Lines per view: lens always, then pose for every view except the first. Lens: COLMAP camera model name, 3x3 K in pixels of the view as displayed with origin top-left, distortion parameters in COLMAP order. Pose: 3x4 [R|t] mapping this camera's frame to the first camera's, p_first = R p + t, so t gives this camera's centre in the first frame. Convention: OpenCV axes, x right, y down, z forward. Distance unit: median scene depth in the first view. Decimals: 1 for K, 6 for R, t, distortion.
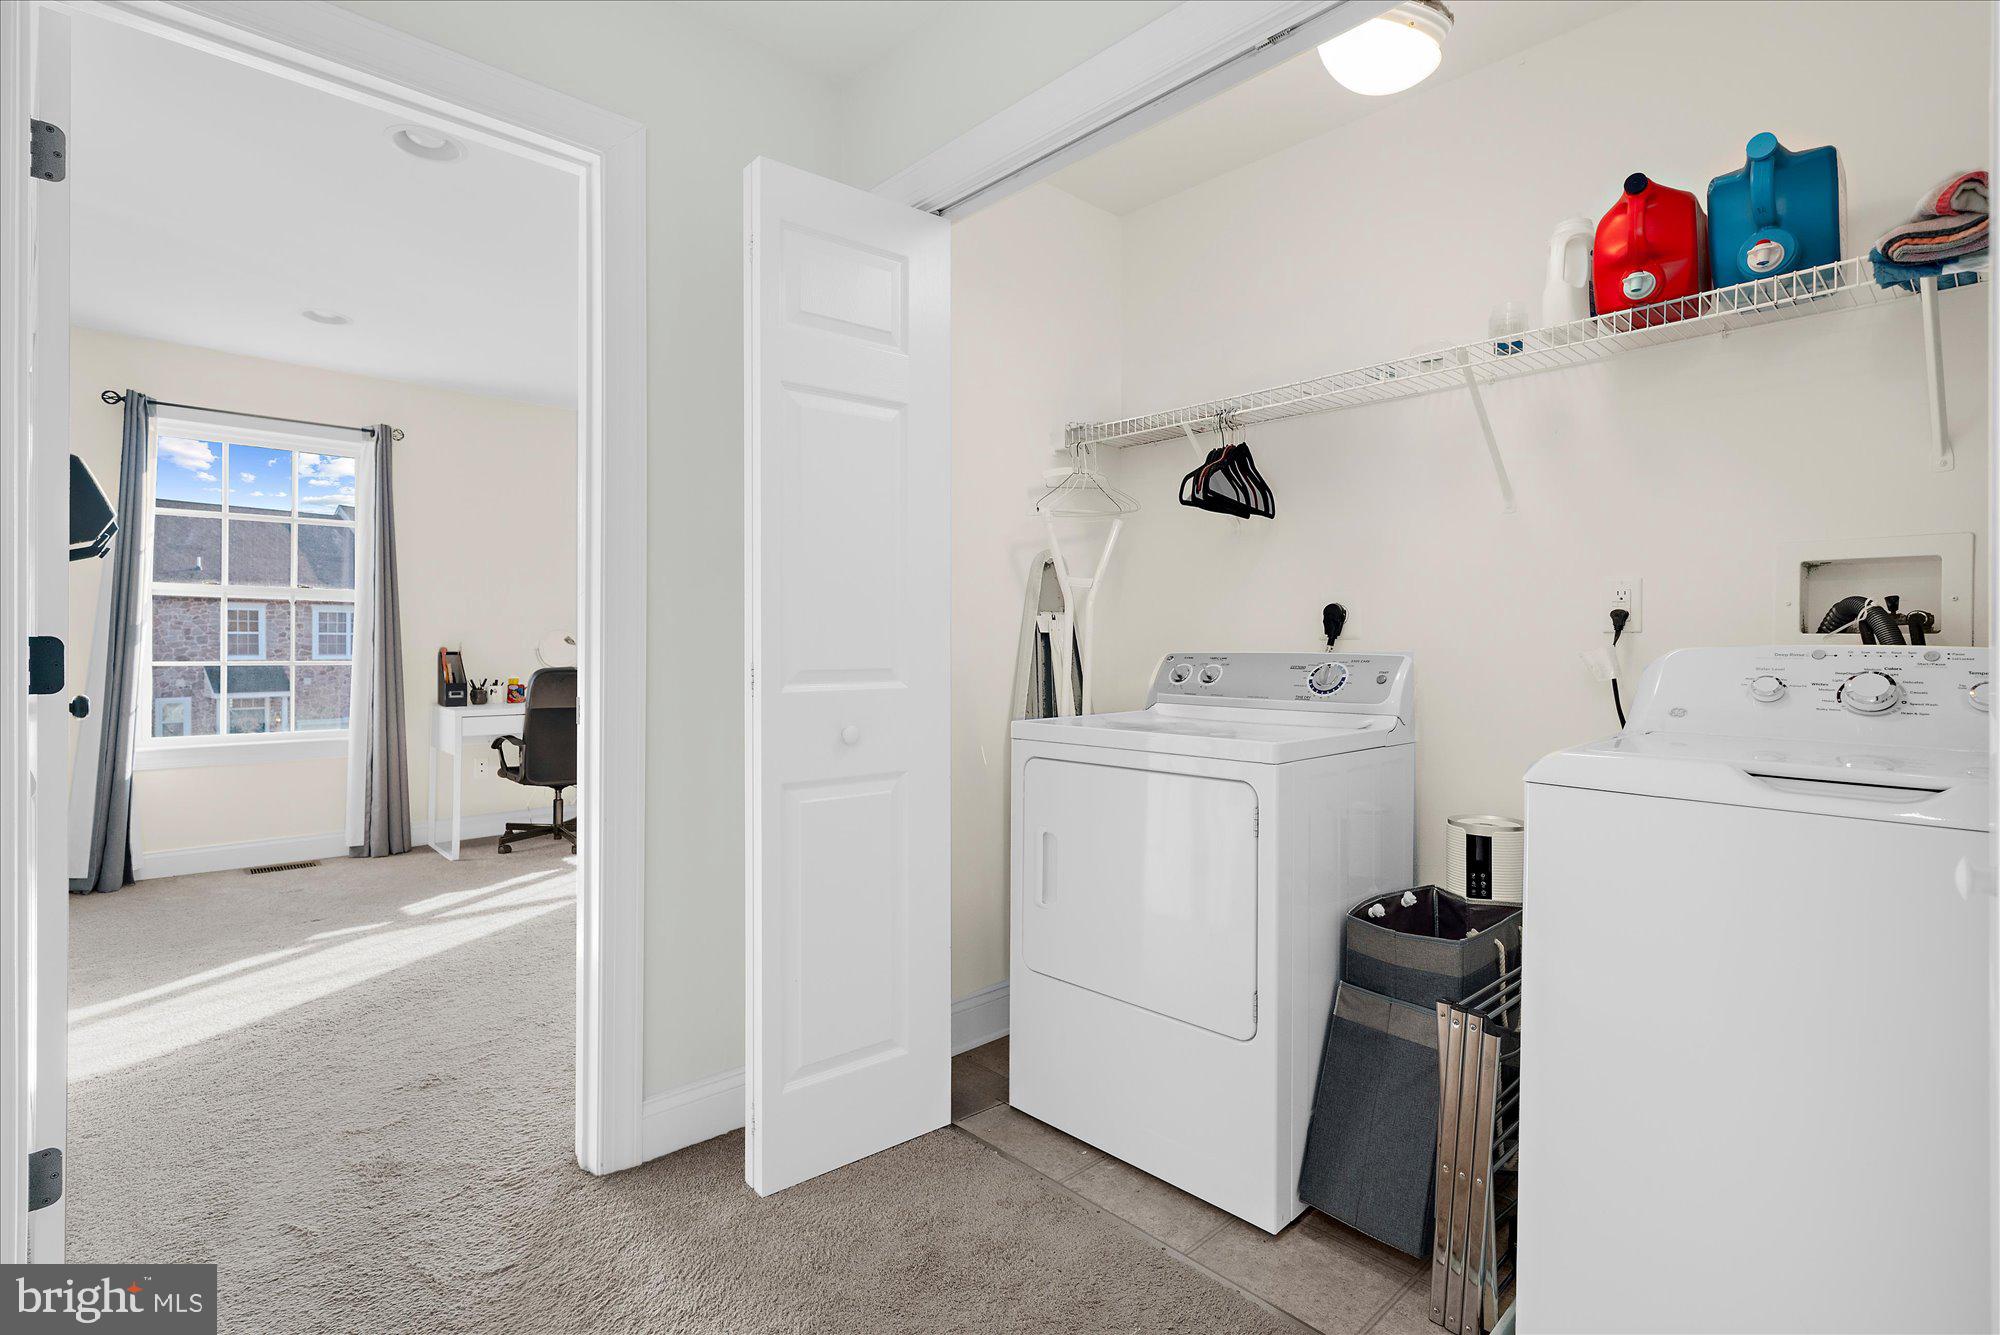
lens RADIAL K [[1005.3, 0, 990.5], [0, 1005.3, 638.7], [0, 0, 1]] dist [0.002595, 0.000927]
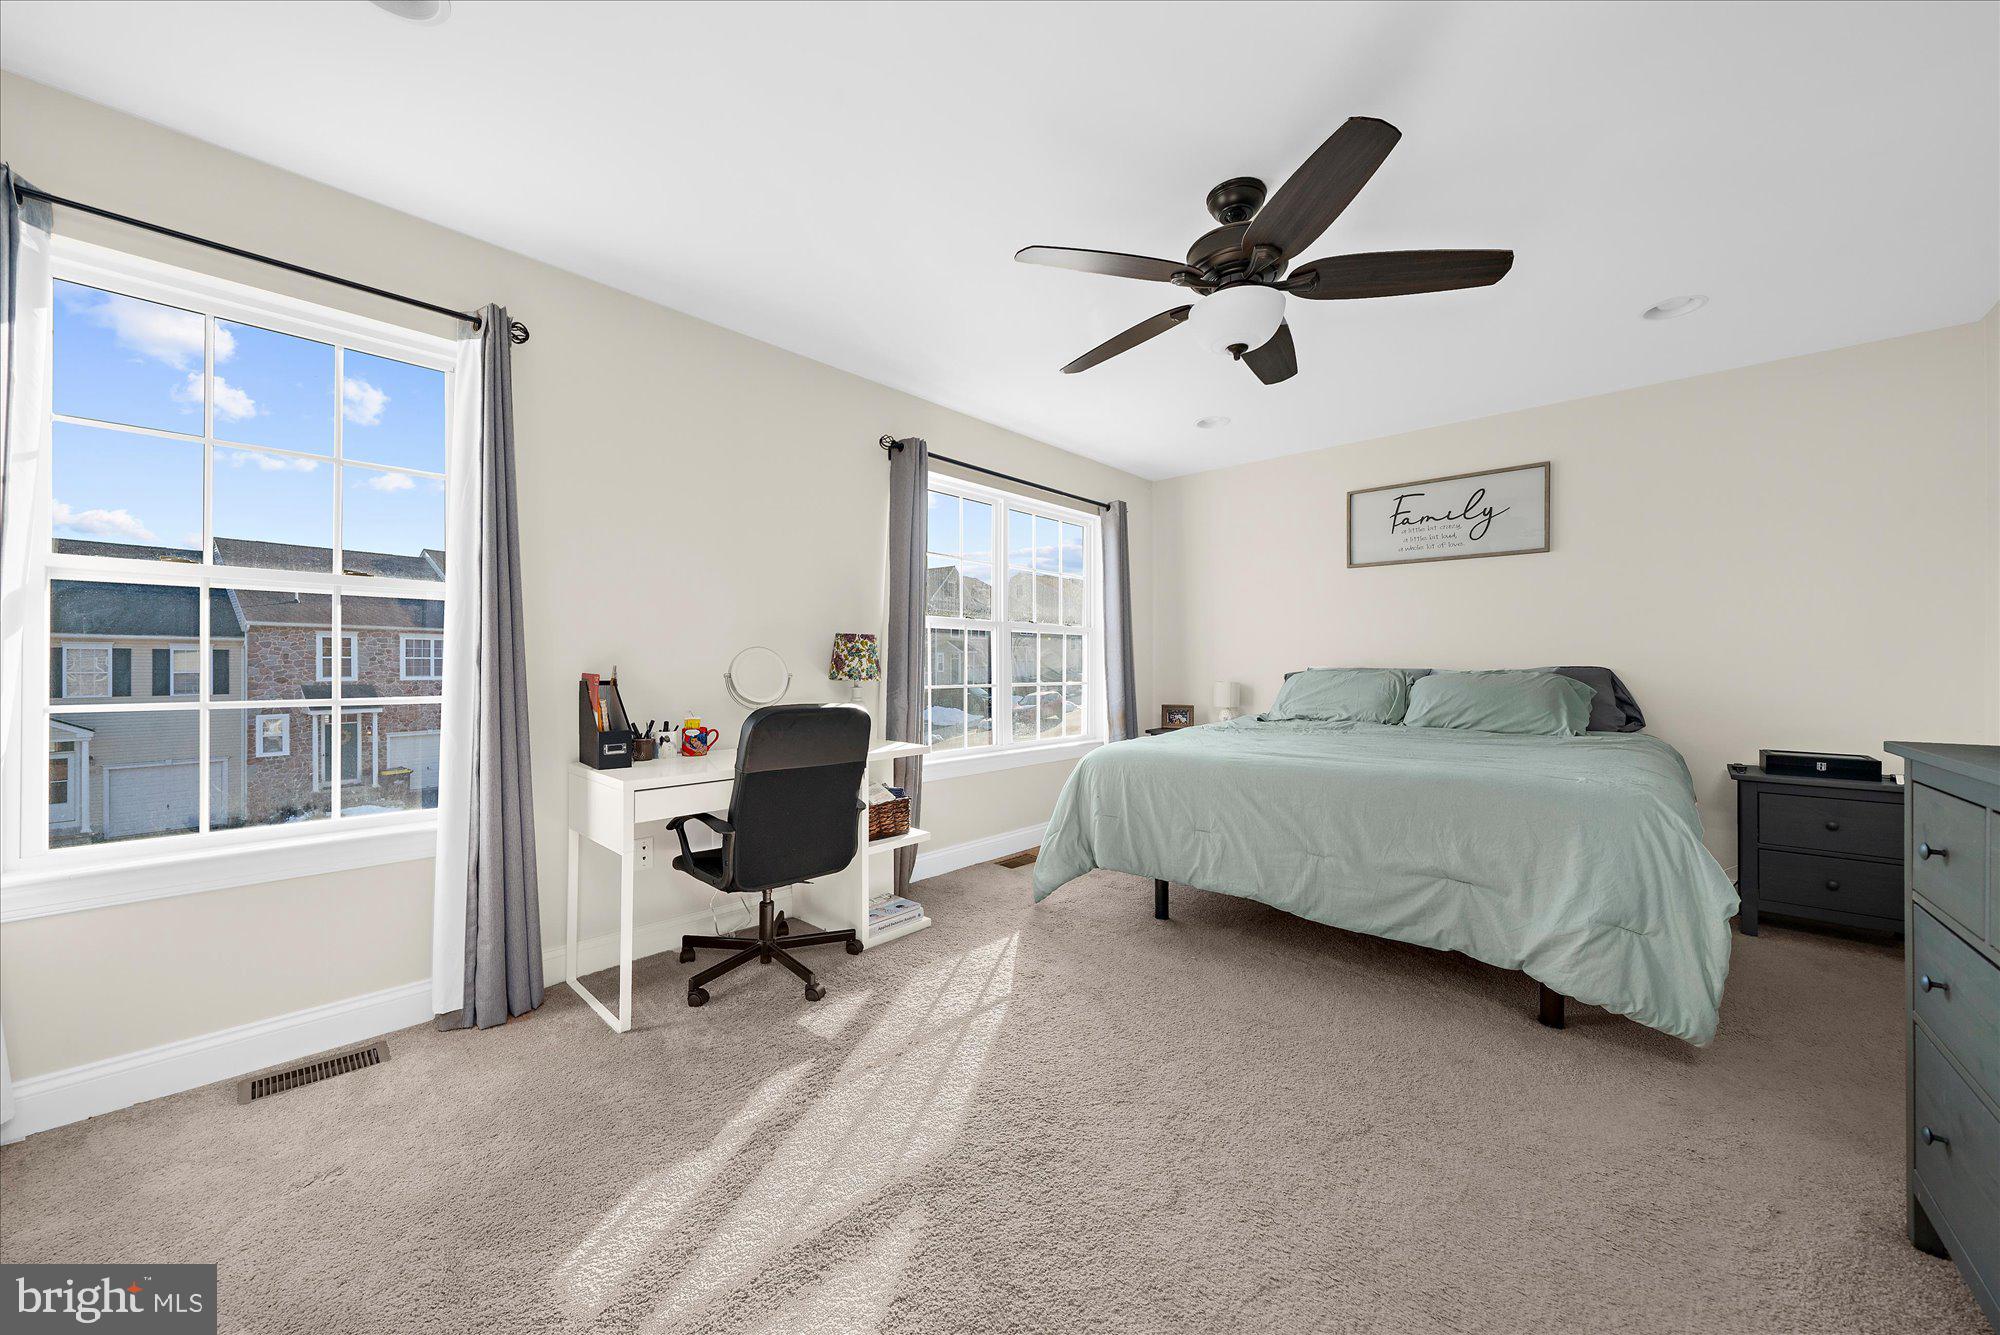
lens RADIAL K [[694.6, 0, 966.4], [0, 694.6, 662.2], [0, 0, 1]] dist [-0.000421, 0.000059]
pose [[0.996143, -0.002499, 0.087710, -0.352346], [0.002357, 0.999996, 0.001720, 0.000276], [-0.087714, -0.001506, 0.996145, 0.549517]]
